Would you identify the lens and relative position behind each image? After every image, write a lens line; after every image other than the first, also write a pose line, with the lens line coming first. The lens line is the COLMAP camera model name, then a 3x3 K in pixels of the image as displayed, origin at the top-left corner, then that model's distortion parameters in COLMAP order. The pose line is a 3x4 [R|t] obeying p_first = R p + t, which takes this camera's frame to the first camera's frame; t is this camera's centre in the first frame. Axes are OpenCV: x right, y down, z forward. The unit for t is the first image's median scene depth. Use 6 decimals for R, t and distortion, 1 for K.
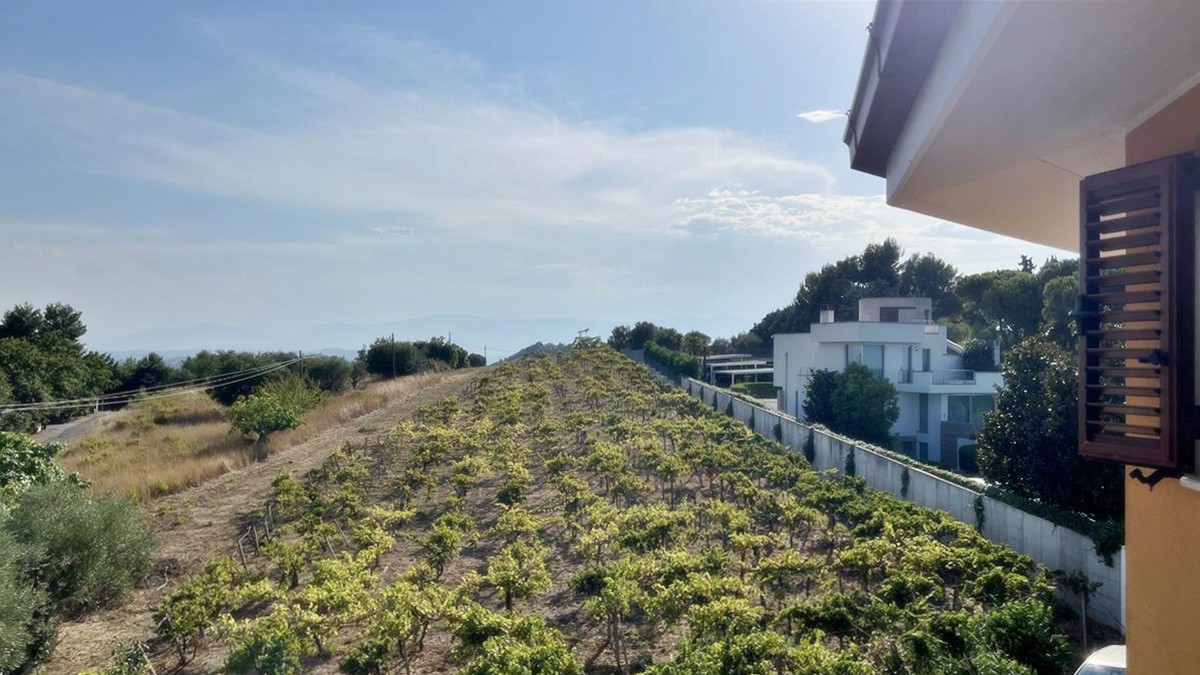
lens RADIAL K [[889.0, 0, 599.0], [0, 889.0, 359.3], [0, 0, 1]] dist [0.191710, -0.232598]
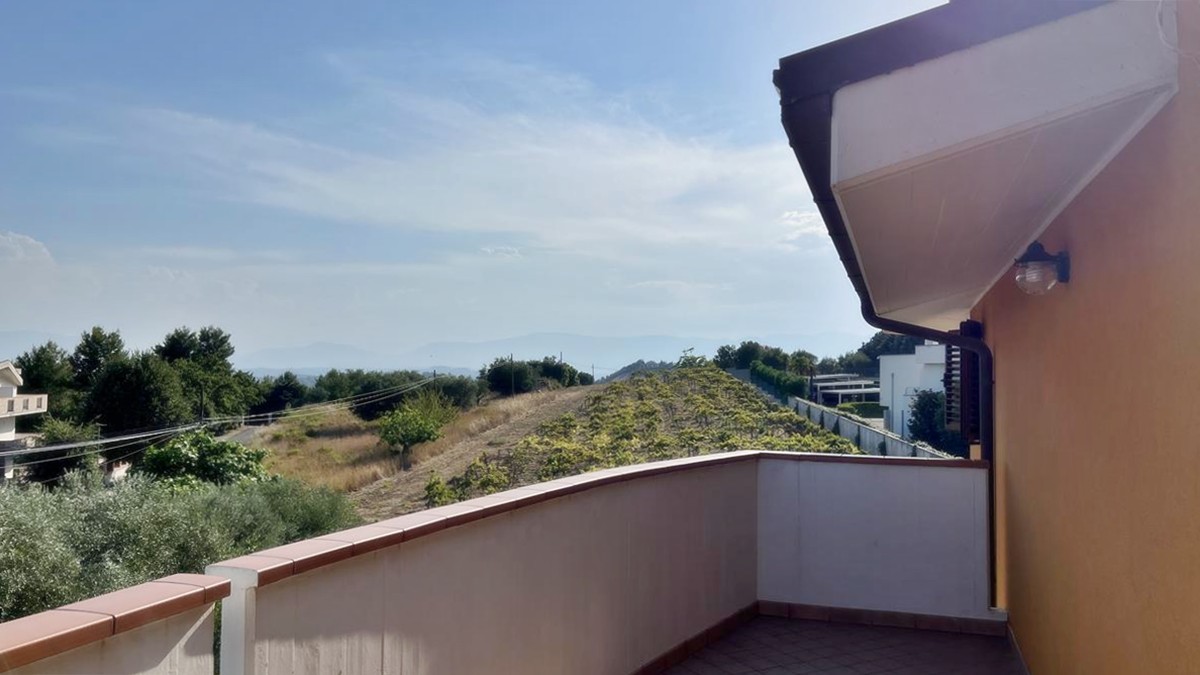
lens RADIAL K [[962.3, 0, 600.0], [0, 962.3, 337.5], [0, 0, 1]] dist [0.232477, -0.608151]
pose [[0.995462, -0.001460, -0.095145, -0.016730], [-0.002280, 0.999229, -0.039195, -0.003424], [0.095129, 0.039234, 0.994691, -0.135938]]
